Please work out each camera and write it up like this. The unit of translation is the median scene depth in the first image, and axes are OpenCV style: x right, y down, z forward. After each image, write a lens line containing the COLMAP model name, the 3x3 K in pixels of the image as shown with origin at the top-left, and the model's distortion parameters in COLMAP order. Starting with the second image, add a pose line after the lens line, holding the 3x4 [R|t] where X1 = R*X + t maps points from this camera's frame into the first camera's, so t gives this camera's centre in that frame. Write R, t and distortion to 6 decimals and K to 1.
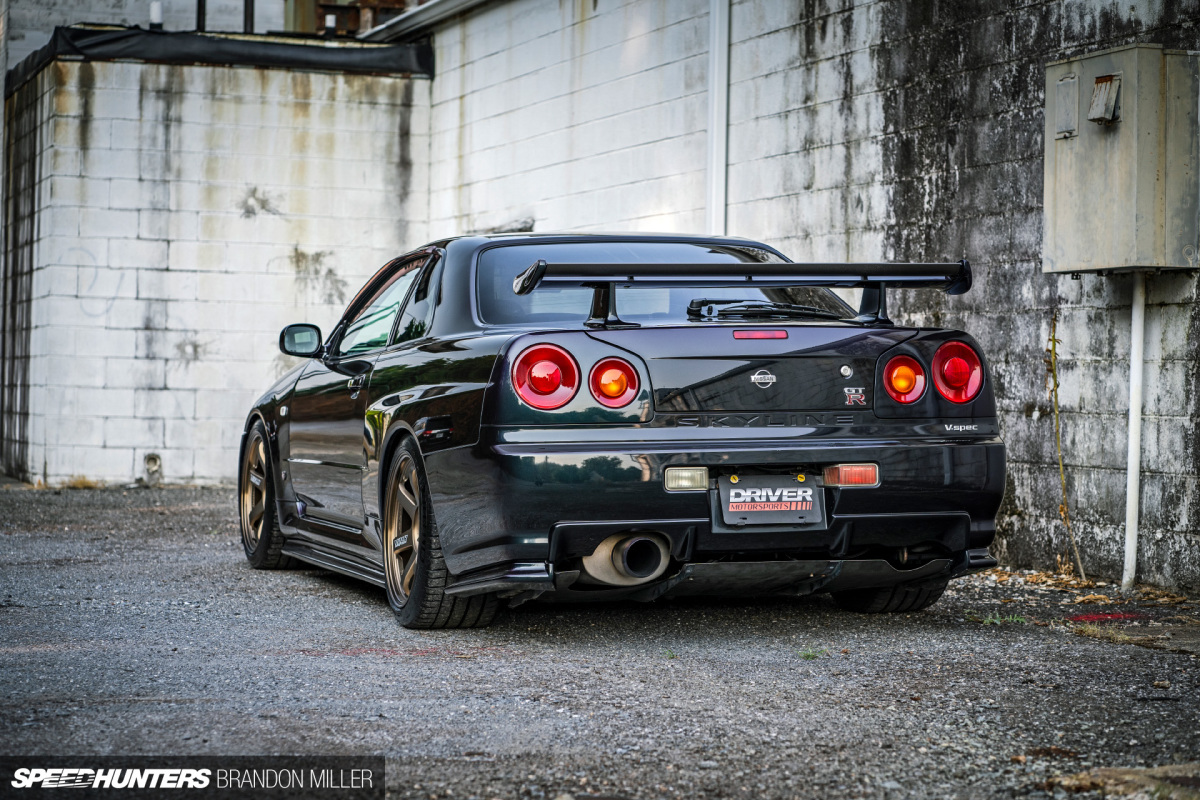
lens RADIAL K [[2816.9, 0, 600.0], [0, 2816.9, 400.0], [0, 0, 1]] dist [0.132116, -2.813588]
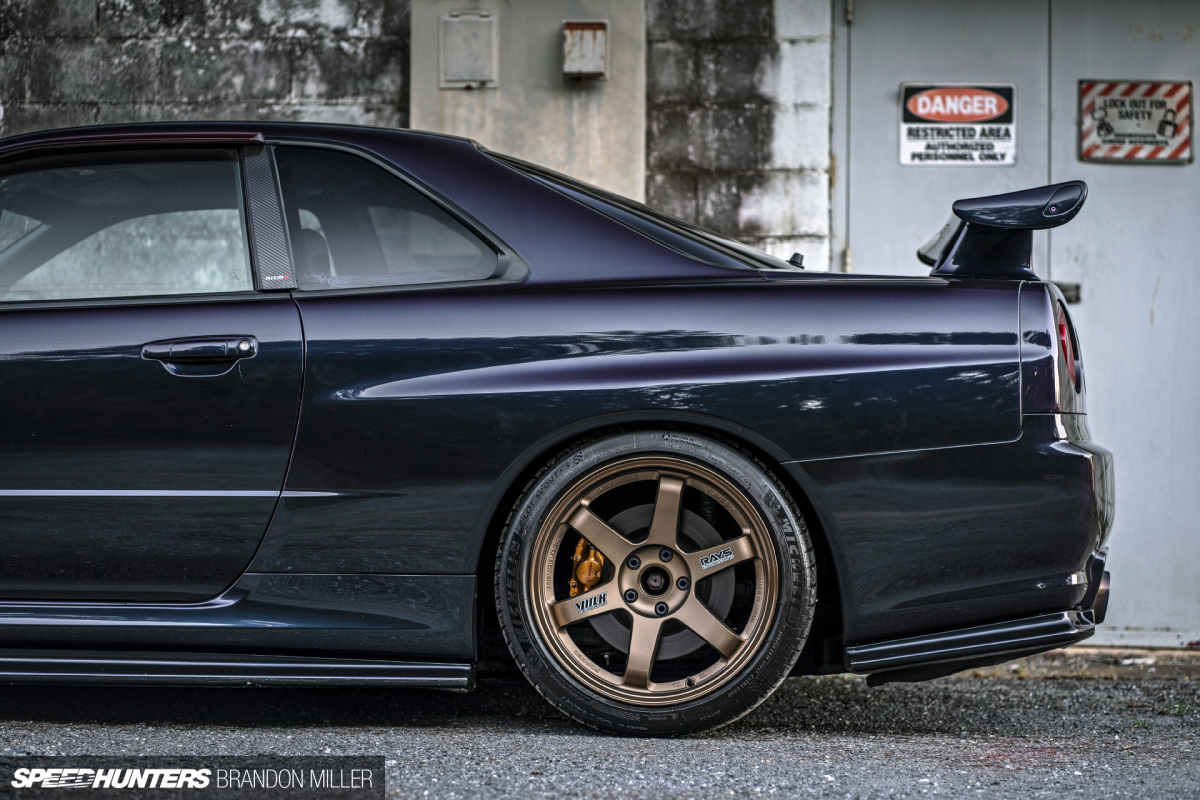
lens RADIAL K [[2816.9, 0, 600.0], [0, 2816.9, 400.0], [0, 0, 1]] dist [0.132116, -2.813588]
pose [[0.346251, 0.030842, 0.937635, -0.531535], [0.001607, 0.999438, -0.033469, 0.021138], [-0.938141, 0.013095, 0.346007, 0.636471]]
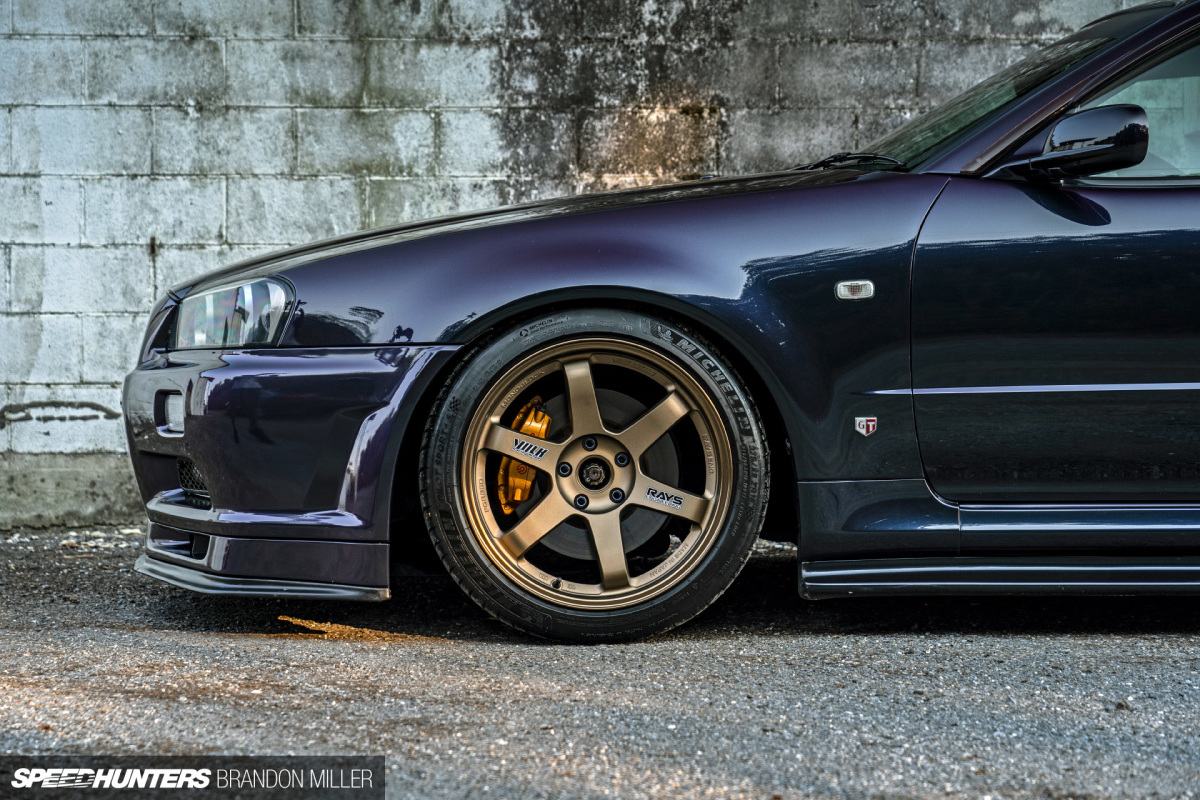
lens RADIAL K [[2528.1, 0, 591.4], [0, 2528.1, 404.6], [0, 0, 1]] dist [0.094724, 0.023269]
pose [[0.261650, -0.021304, 0.964928, -0.522636], [0.013311, 0.999741, 0.018463, 0.014763], [-0.965071, 0.008013, 0.261866, 0.923879]]
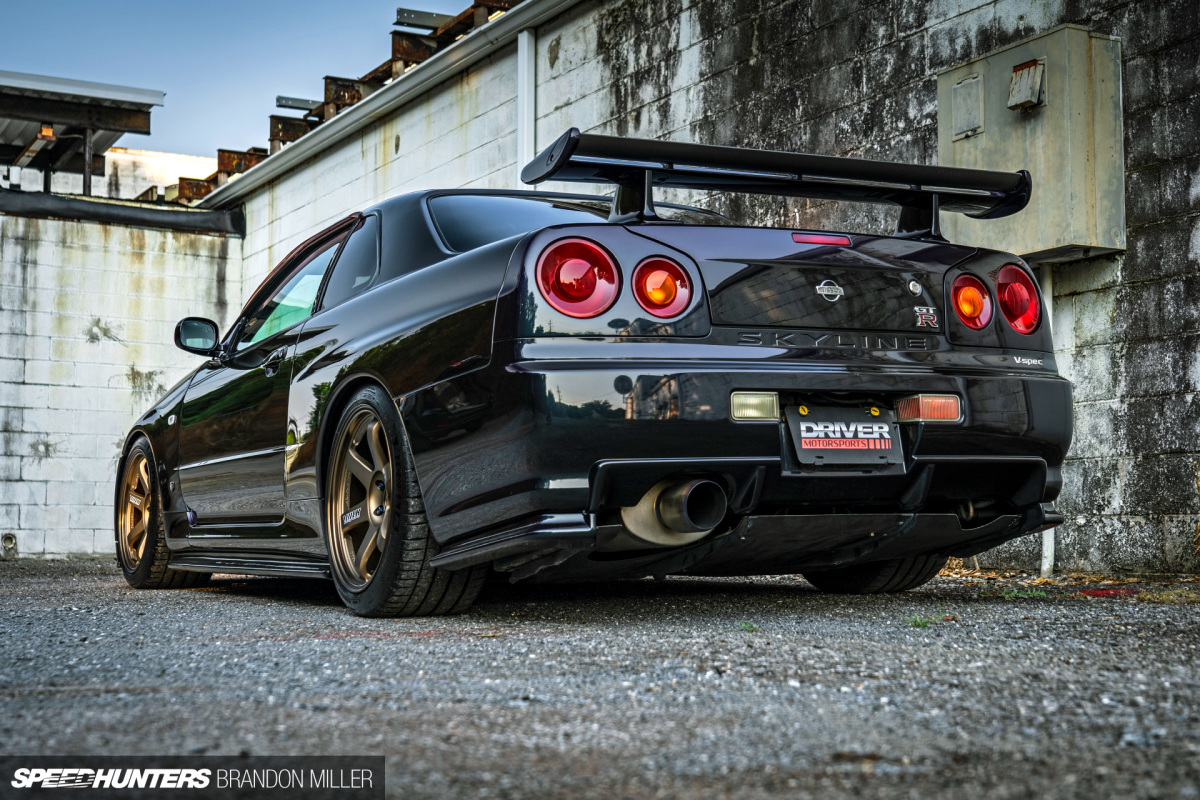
lens RADIAL K [[1690.1, 0, 611.2], [0, 1690.1, 406.5], [0, 0, 1]] dist [0.083842, -0.148241]
pose [[0.982023, -0.002283, 0.188745, -0.073219], [0.017843, 0.996572, -0.080784, 0.048525], [-0.187914, 0.082700, 0.978698, 0.395767]]
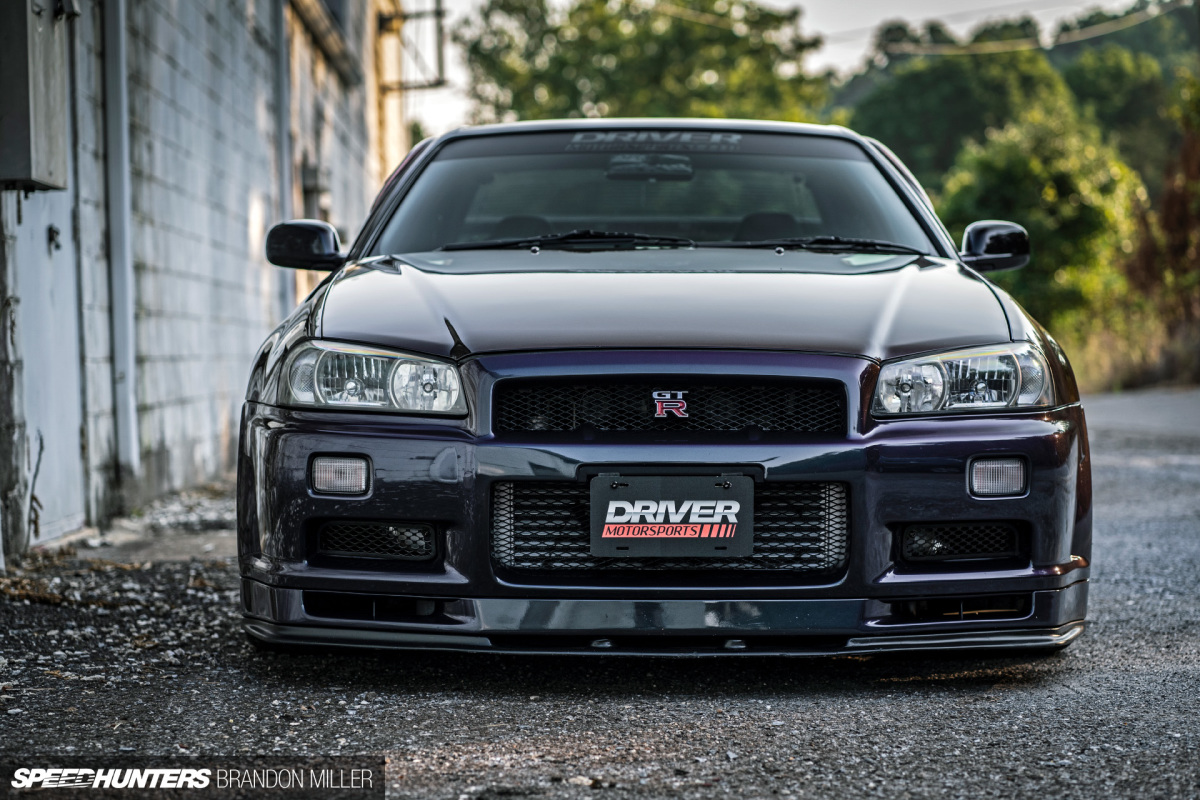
lens RADIAL K [[2816.9, 0, 600.0], [0, 2816.9, 400.0], [0, 0, 1]] dist [0.132116, -2.813588]
pose [[-0.956522, 0.002663, 0.291648, -0.202521], [0.011863, 0.999486, 0.029782, -0.005354], [-0.291418, 0.031947, -0.956062, 1.590121]]
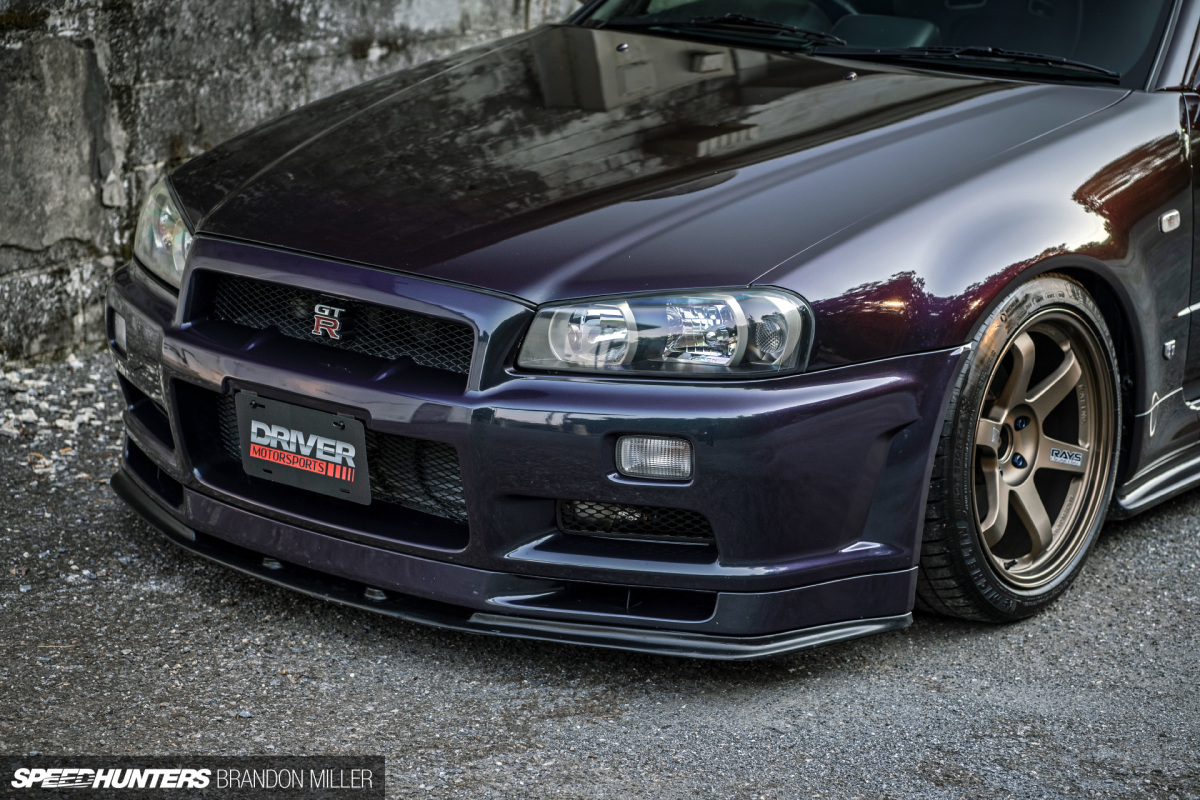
lens RADIAL K [[2853.8, 0, 600.0], [0, 2853.8, 400.0], [0, 0, 1]] dist [0.192437, -3.320498]
pose [[-0.552396, -0.209726, 0.806768, -0.451370], [0.004717, 0.967030, 0.254617, -0.089479], [-0.833568, 0.144455, -0.533194, 1.328027]]
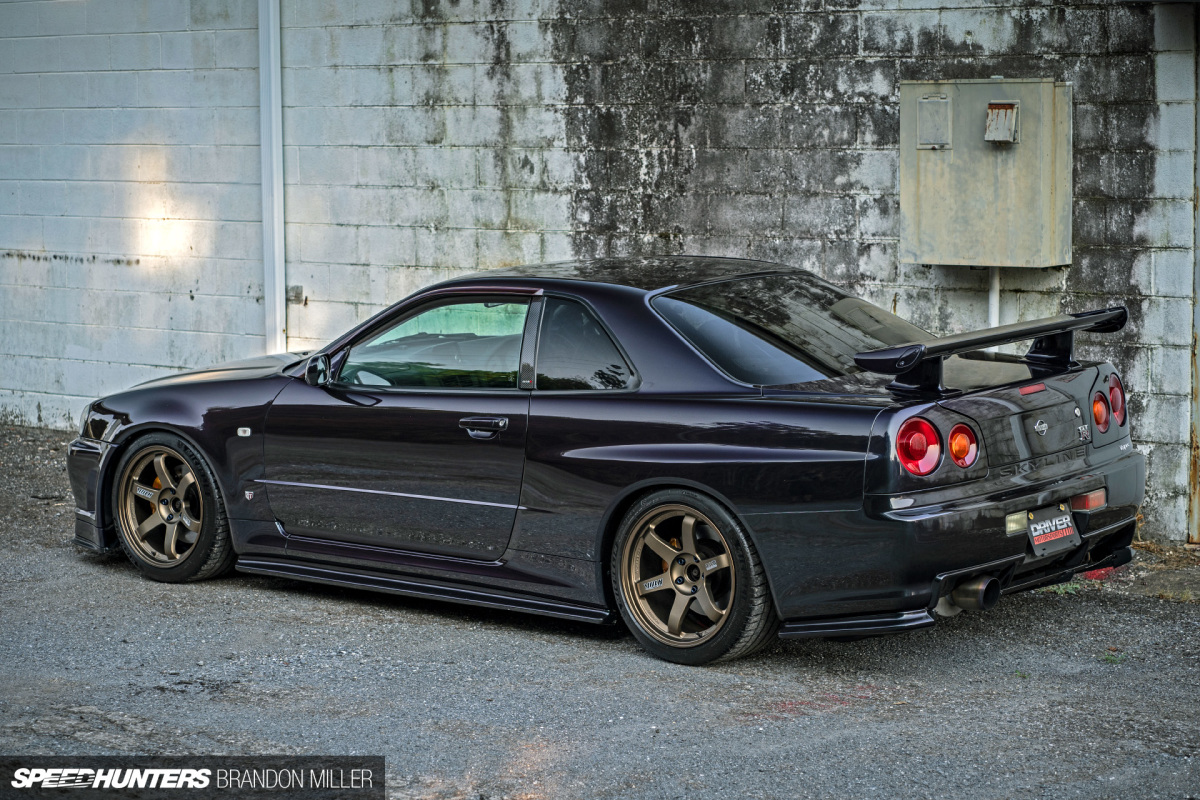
lens RADIAL K [[2816.9, 0, 600.0], [0, 2816.9, 400.0], [0, 0, 1]] dist [0.132116, -2.813588]
pose [[0.835433, -0.085178, 0.542951, -0.544336], [0.026838, 0.993061, 0.114497, -0.117706], [-0.548936, -0.081083, 0.831922, 0.094752]]
